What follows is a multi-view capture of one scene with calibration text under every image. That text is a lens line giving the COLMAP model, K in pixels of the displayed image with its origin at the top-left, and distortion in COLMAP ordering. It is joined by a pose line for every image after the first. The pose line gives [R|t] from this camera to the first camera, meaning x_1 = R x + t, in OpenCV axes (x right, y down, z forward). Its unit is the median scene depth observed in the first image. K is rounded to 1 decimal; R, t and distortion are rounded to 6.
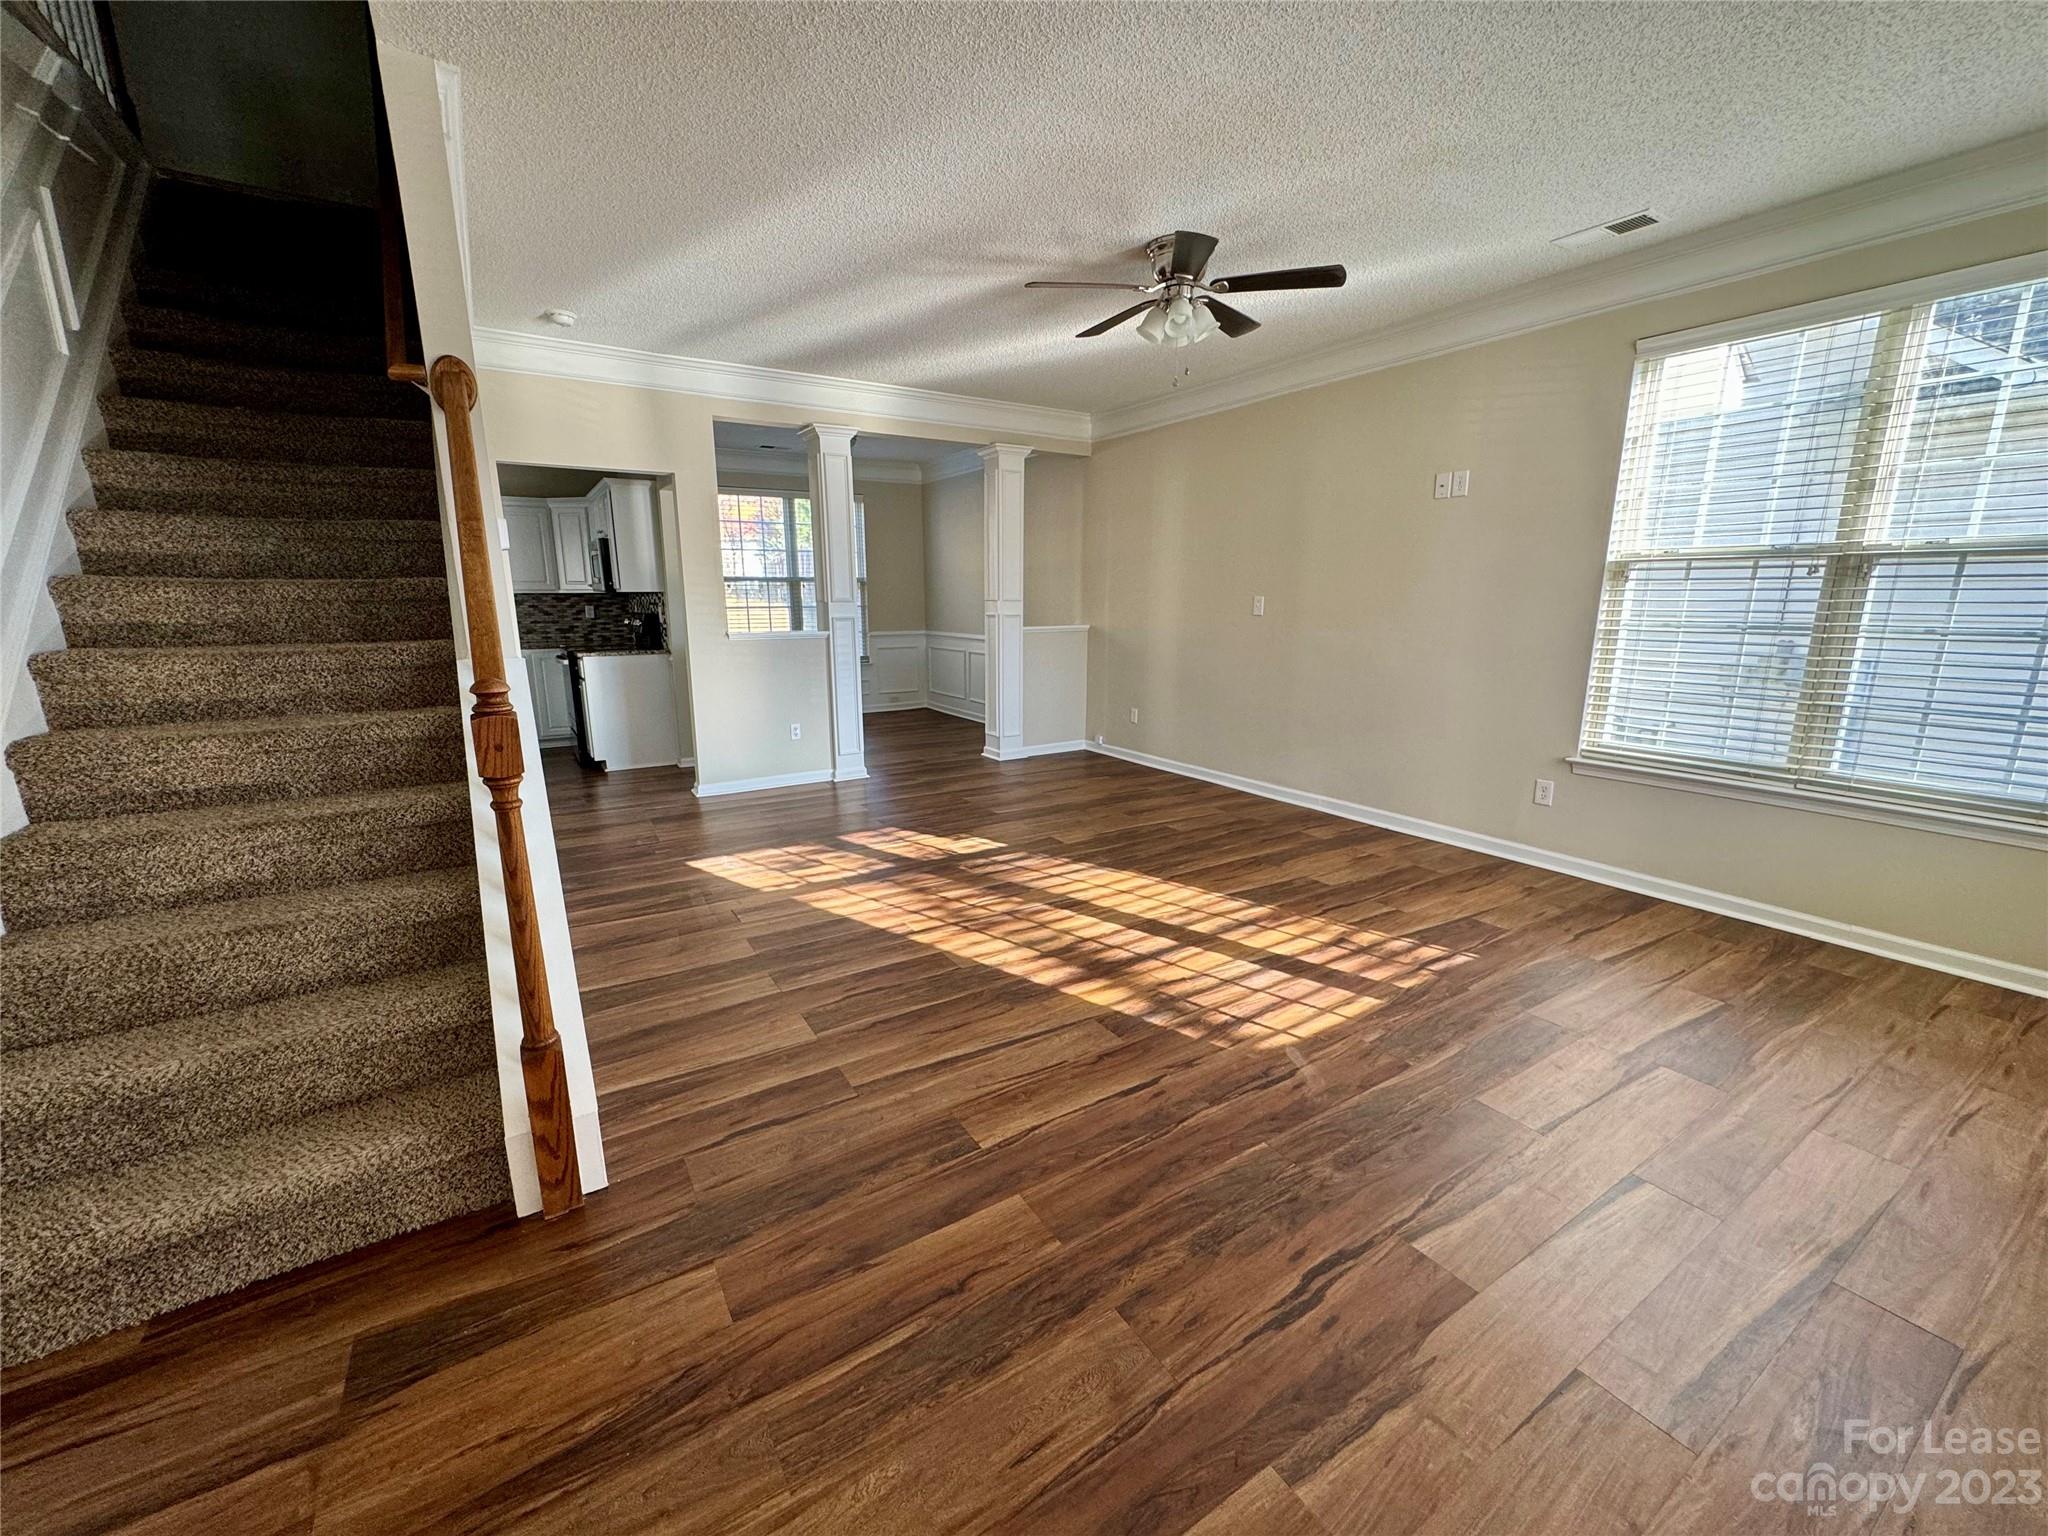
lens RADIAL K [[814.5, 0, 1026.9], [0, 814.5, 764.7], [0, 0, 1]] dist [-0.000571, 0.000623]
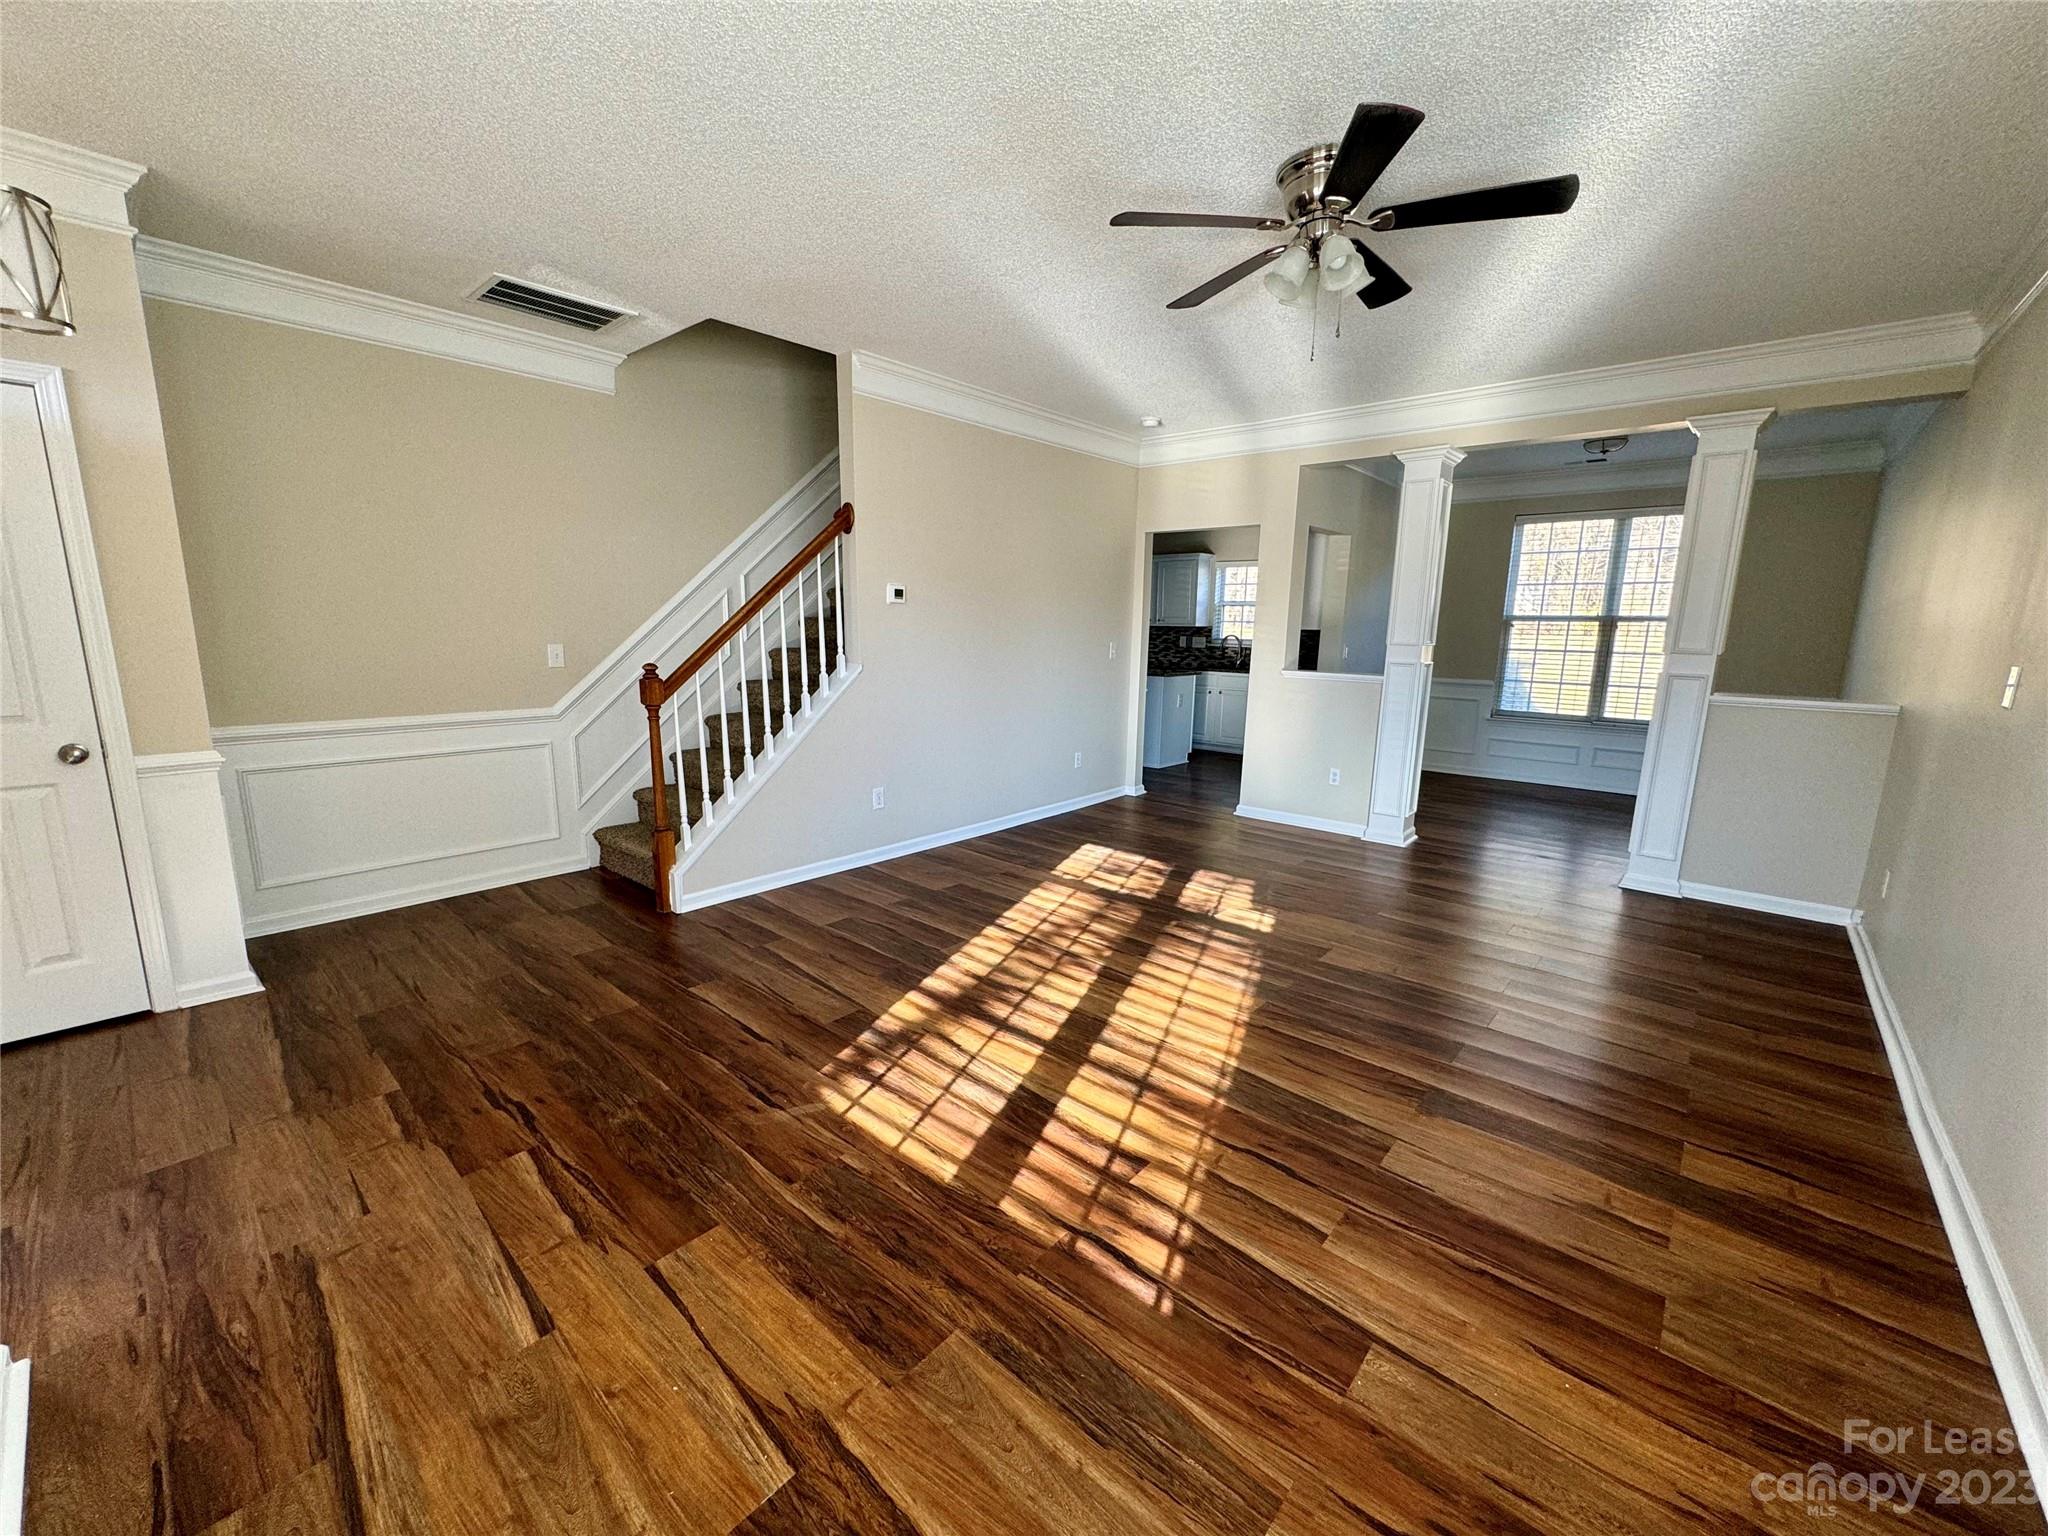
lens RADIAL K [[814.5, 0, 1017.4], [0, 814.5, 764.6], [0, 0, 1]] dist [-0.000571, 0.000623]
pose [[0.280045, 0.175097, -0.943883, 0.868430], [-0.214292, 0.969818, 0.116329, -0.145833], [0.935764, 0.169689, 0.309115, 0.600987]]
